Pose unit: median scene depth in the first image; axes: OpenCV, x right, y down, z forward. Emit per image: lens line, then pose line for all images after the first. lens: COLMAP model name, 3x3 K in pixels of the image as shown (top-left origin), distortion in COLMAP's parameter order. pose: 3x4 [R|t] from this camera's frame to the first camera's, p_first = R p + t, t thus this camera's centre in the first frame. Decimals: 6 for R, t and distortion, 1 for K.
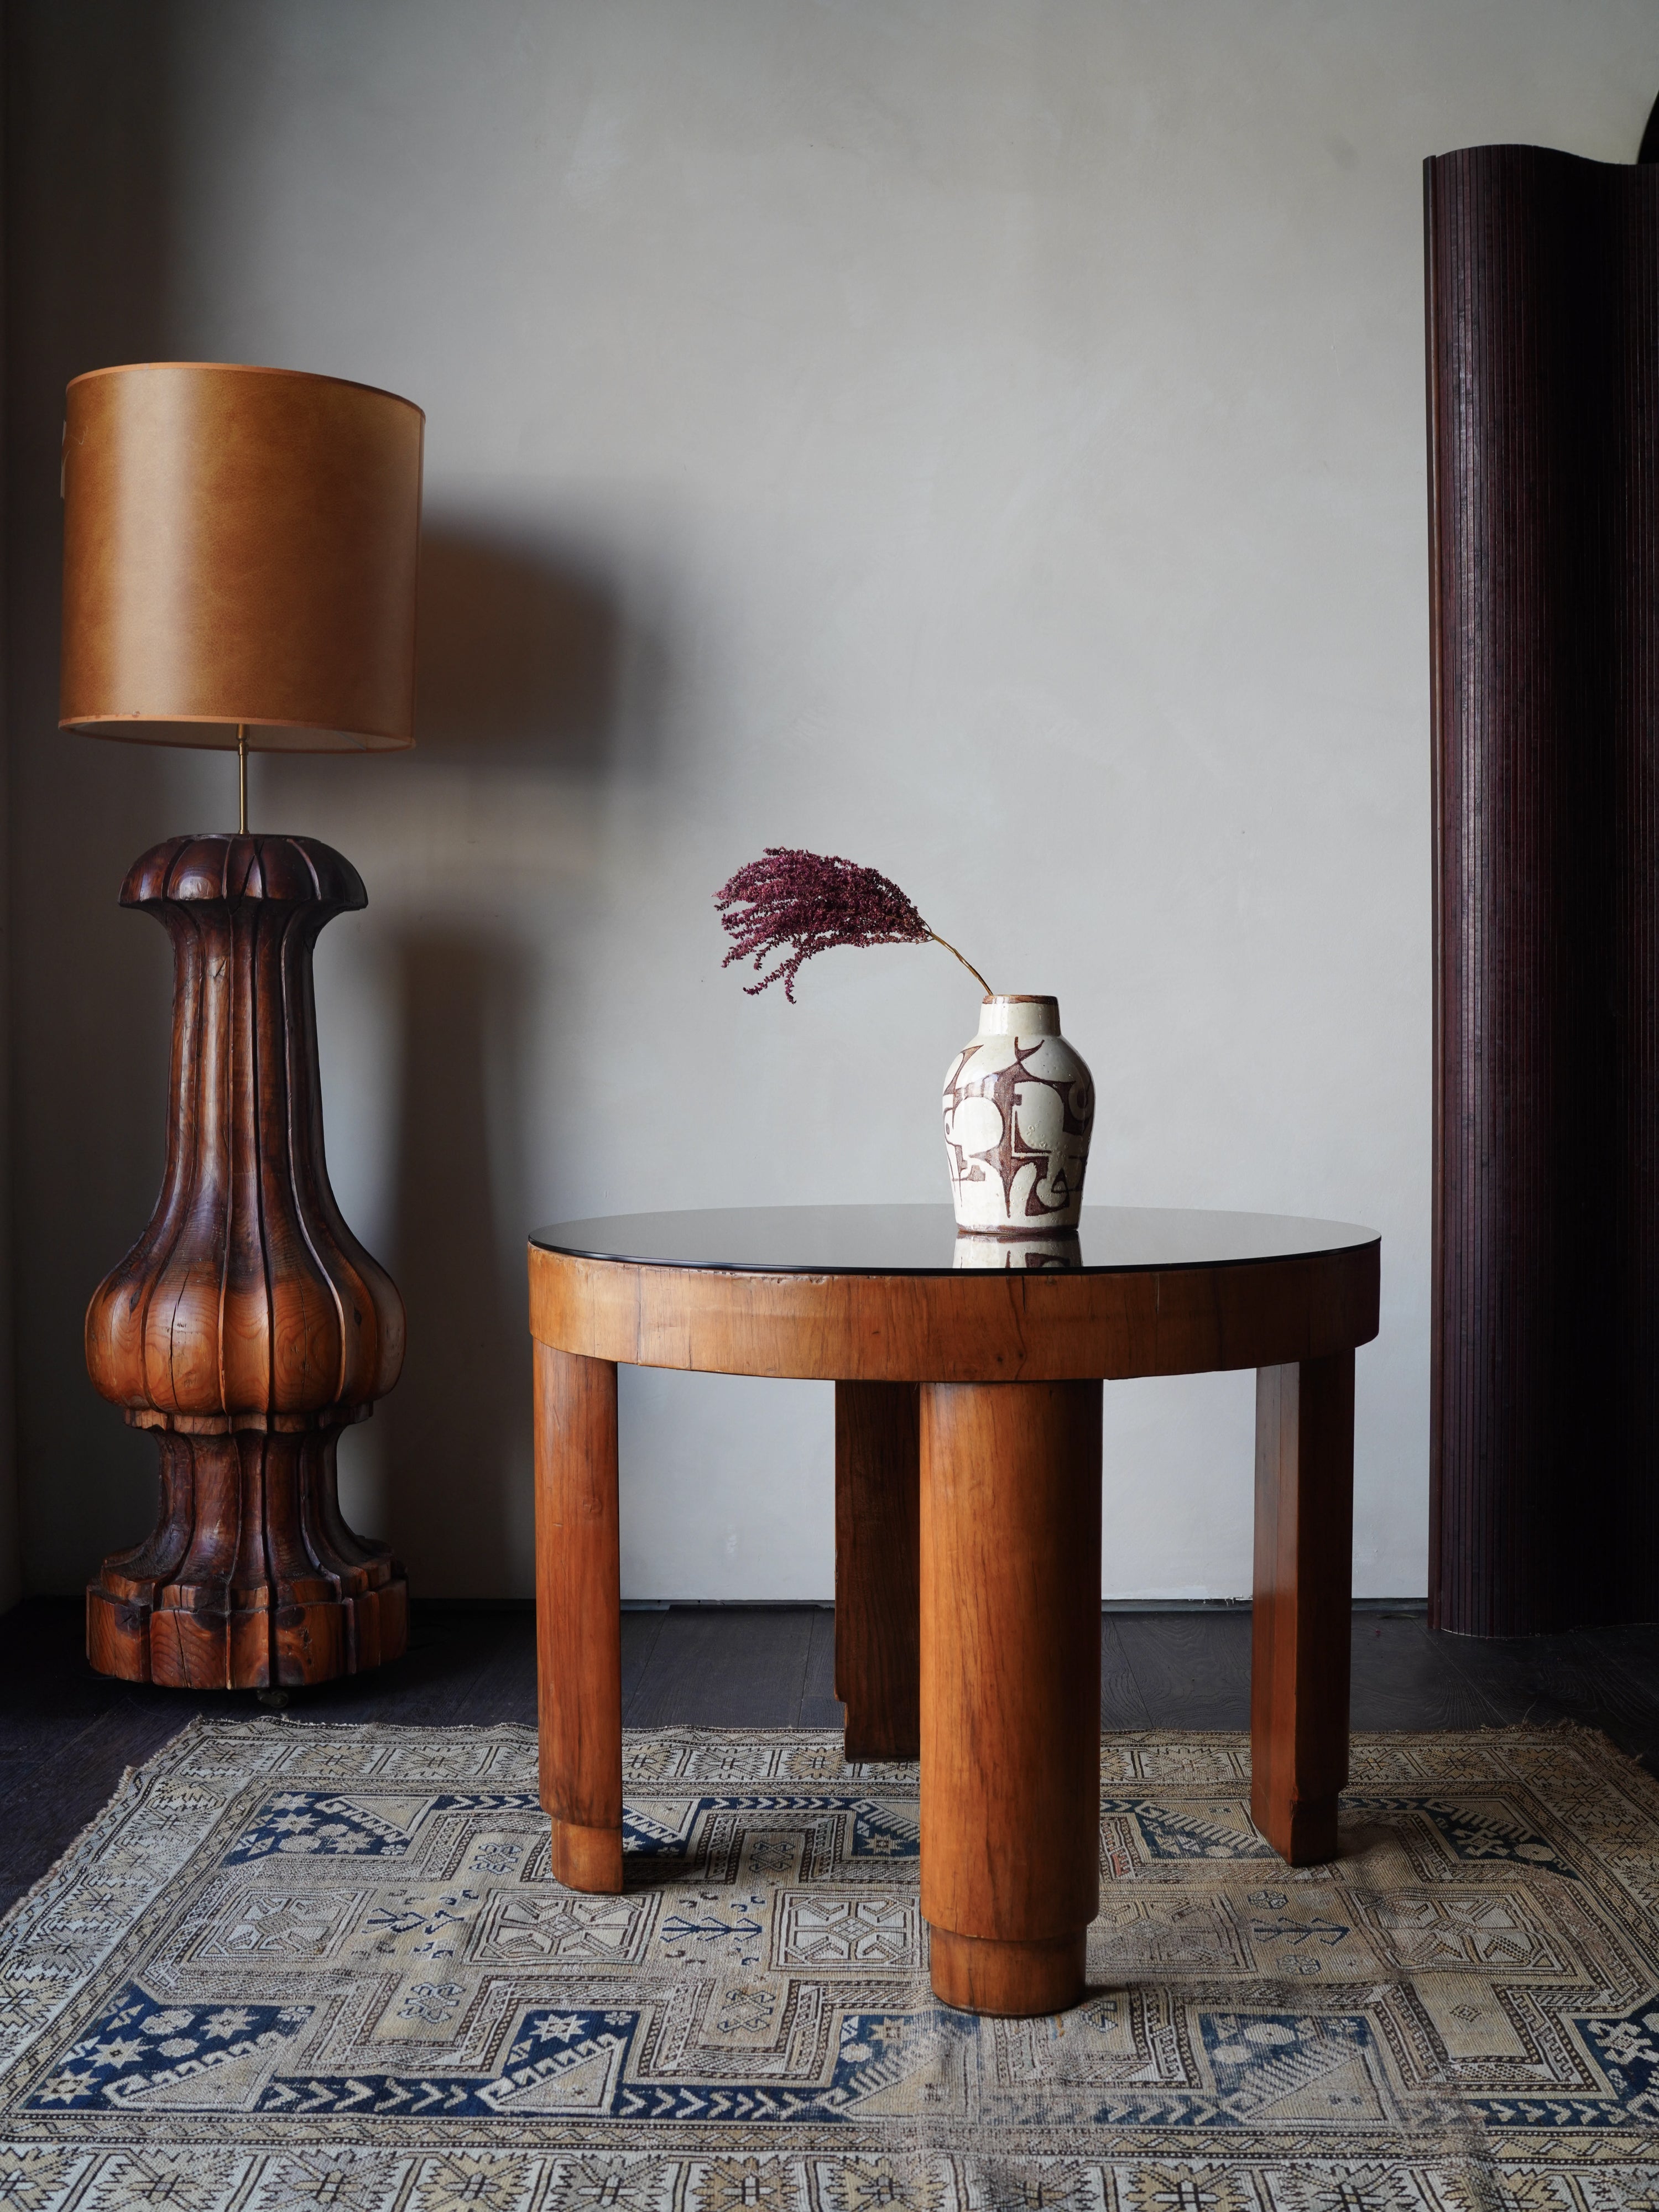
lens RADIAL K [[2691.7, 0, 831.3], [0, 2691.7, 1112.7], [0, 0, 1]] dist [-0.054905, 0.000000]
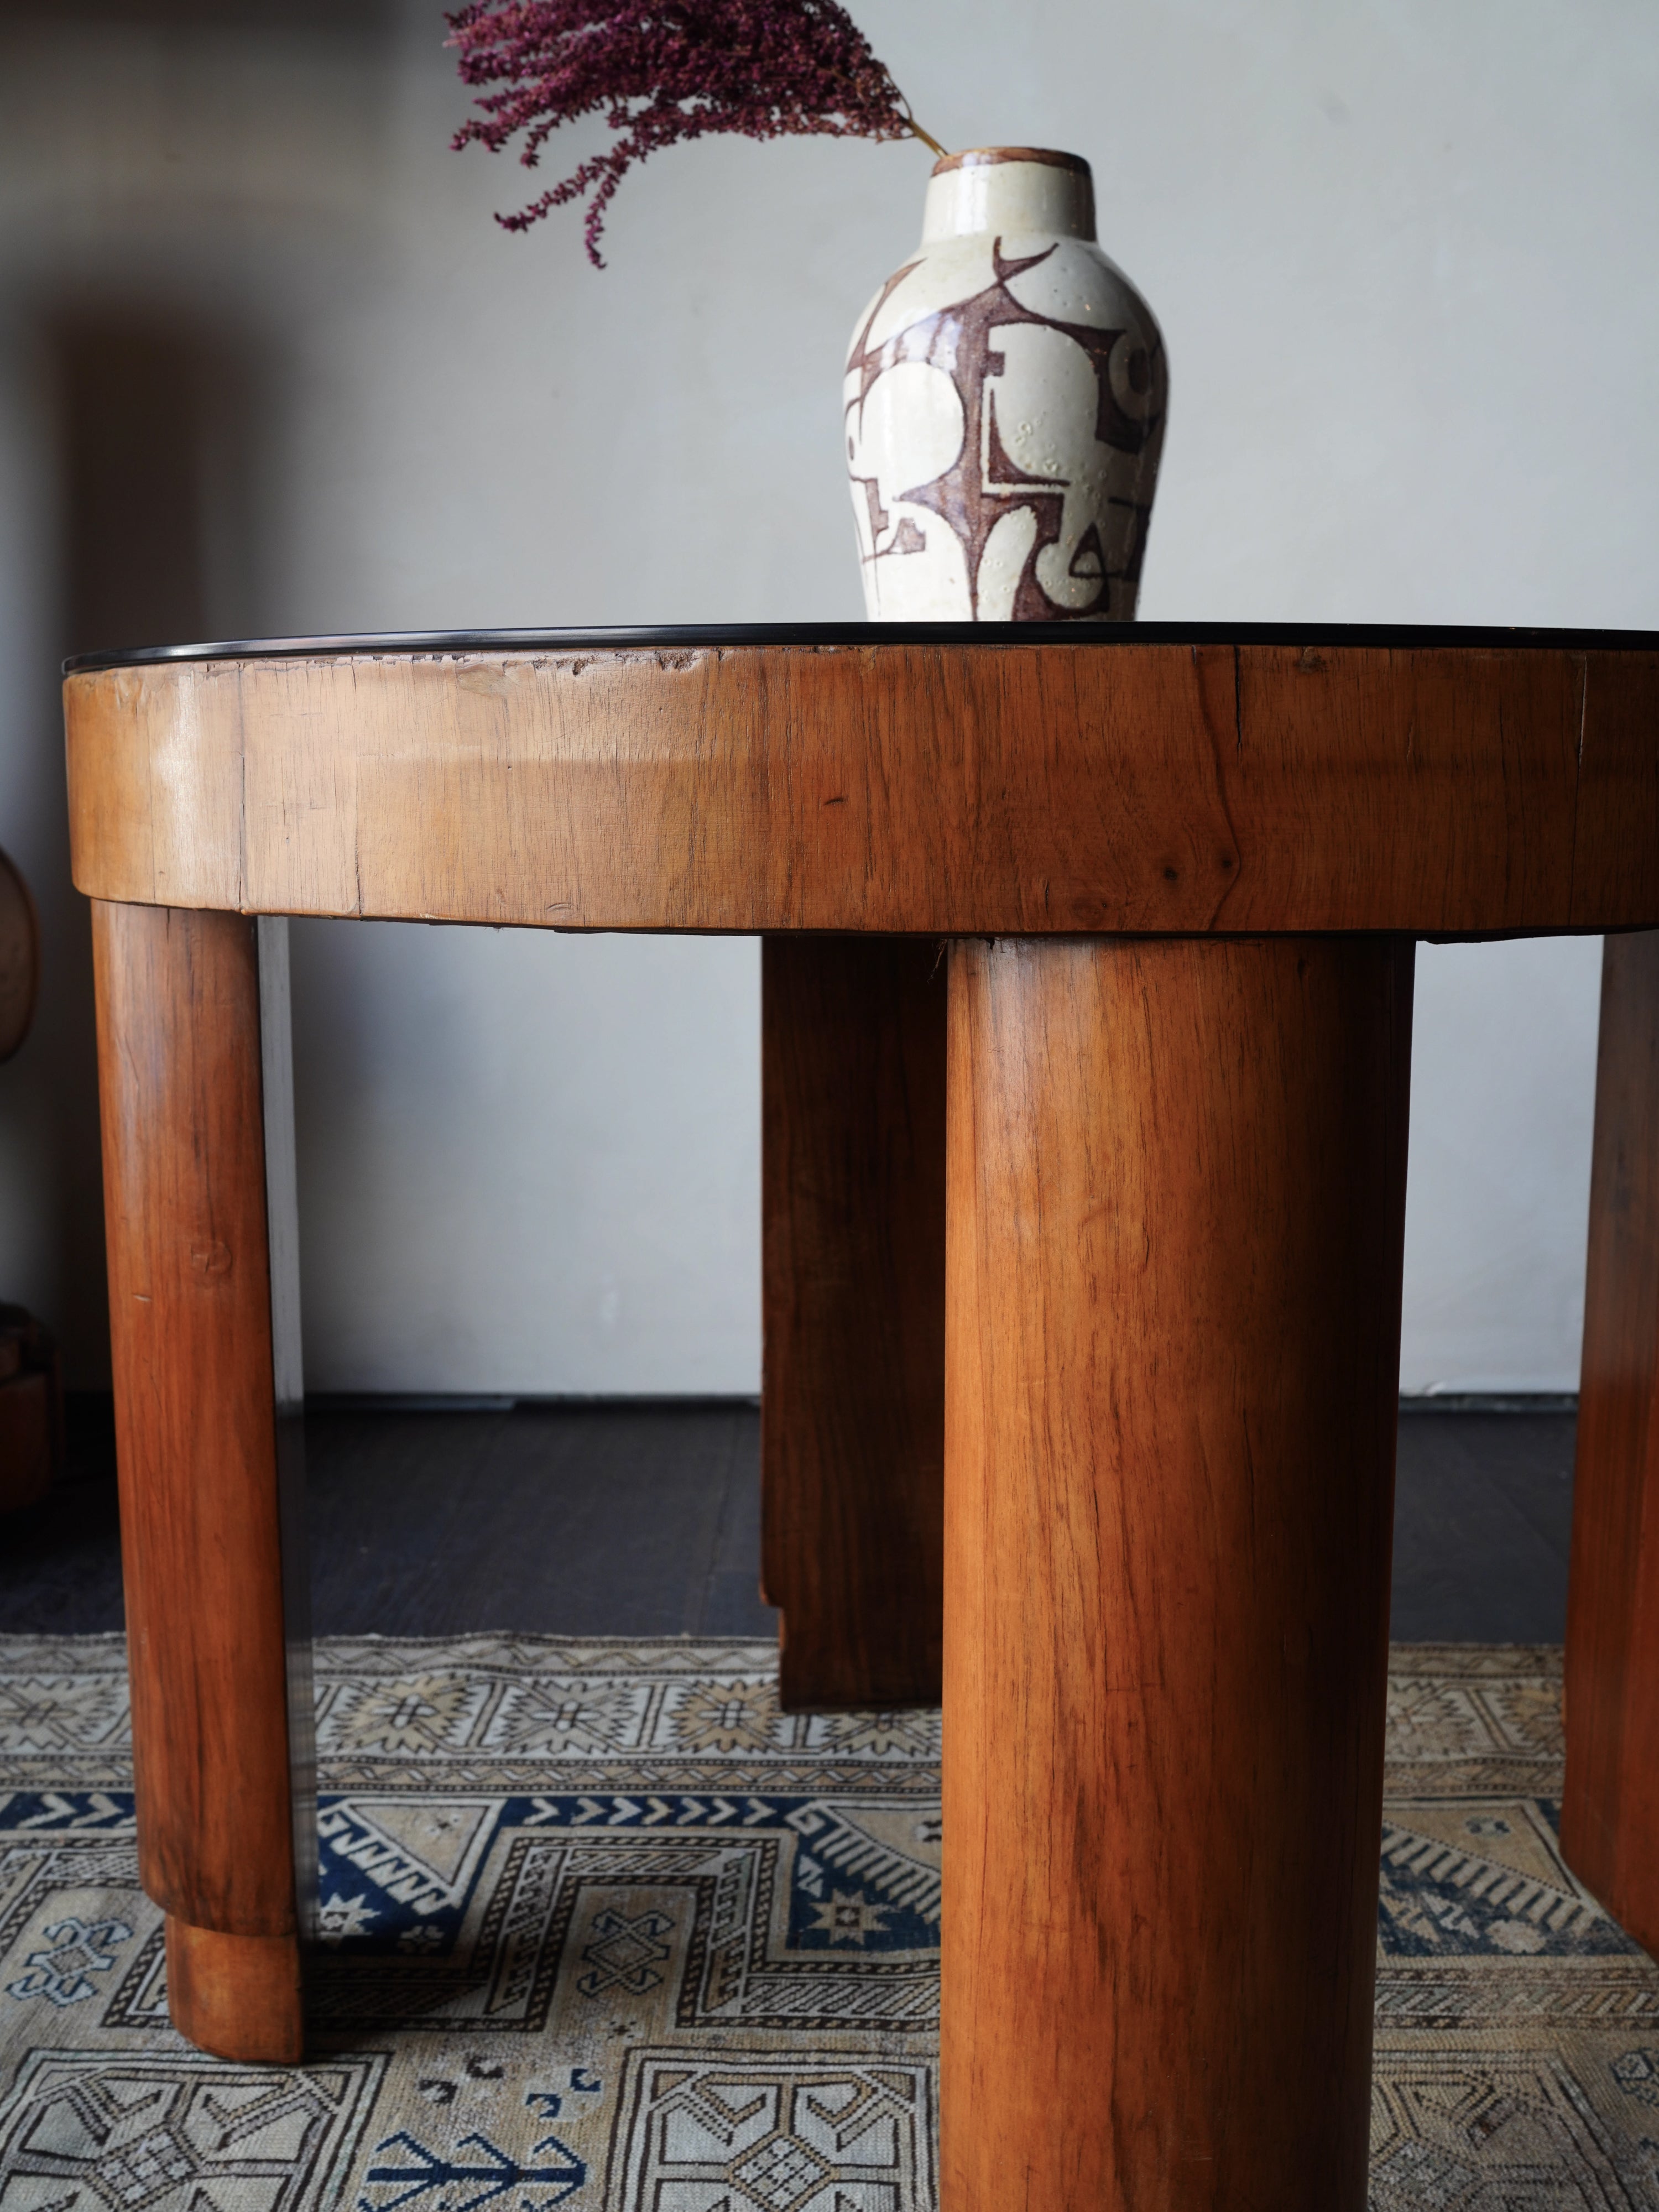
lens RADIAL K [[3963.5, 0, 828.2], [0, 3963.5, 1106.6], [0, 0, 1]] dist [0.063360, 0.000000]
pose [[0.999904, 0.001058, 0.013814, 0.005918], [-0.002575, 0.993899, 0.110265, 0.046430], [-0.013613, -0.110290, 0.993806, 0.332184]]
